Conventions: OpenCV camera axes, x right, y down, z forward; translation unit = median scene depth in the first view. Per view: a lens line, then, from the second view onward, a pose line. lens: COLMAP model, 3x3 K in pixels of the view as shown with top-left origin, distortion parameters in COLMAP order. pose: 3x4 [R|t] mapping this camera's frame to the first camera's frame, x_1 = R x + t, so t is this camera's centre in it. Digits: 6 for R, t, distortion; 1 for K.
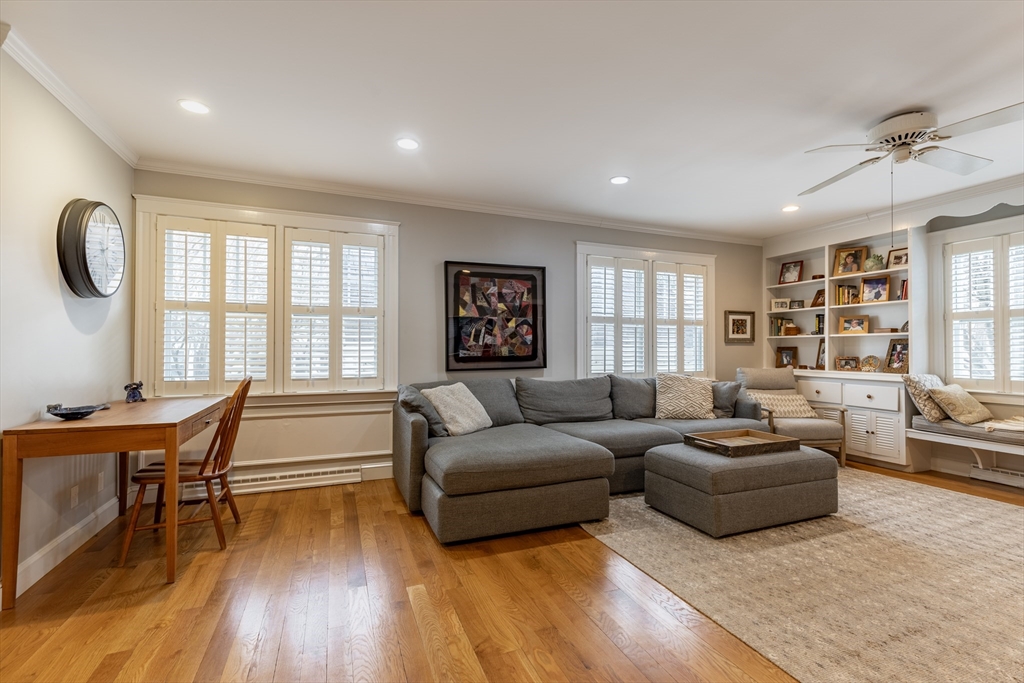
lens RADIAL K [[457.8, 0, 528.5], [0, 457.8, 348.3], [0, 0, 1]] dist [0.002743, 0.000169]
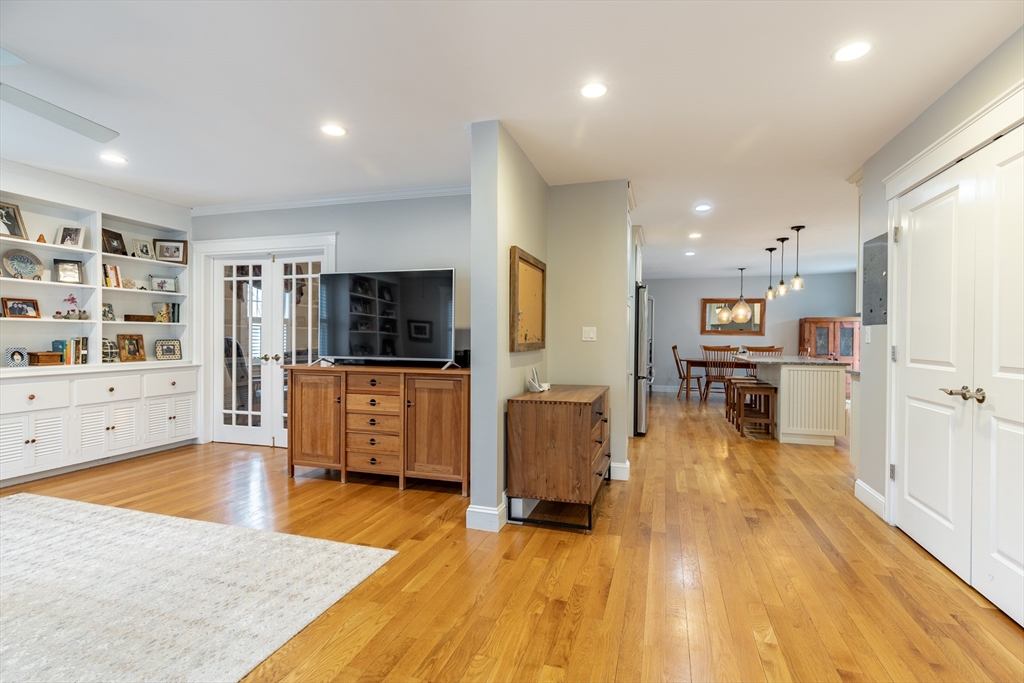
lens RADIAL K [[457.8, 0, 528.5], [0, 457.8, 348.3], [0, 0, 1]] dist [0.002743, 0.000169]
pose [[-0.777375, -0.006186, 0.629007, -0.465924], [0.000481, 0.999946, 0.010427, 0.018825], [-0.629037, 0.008408, -0.777330, 1.295380]]
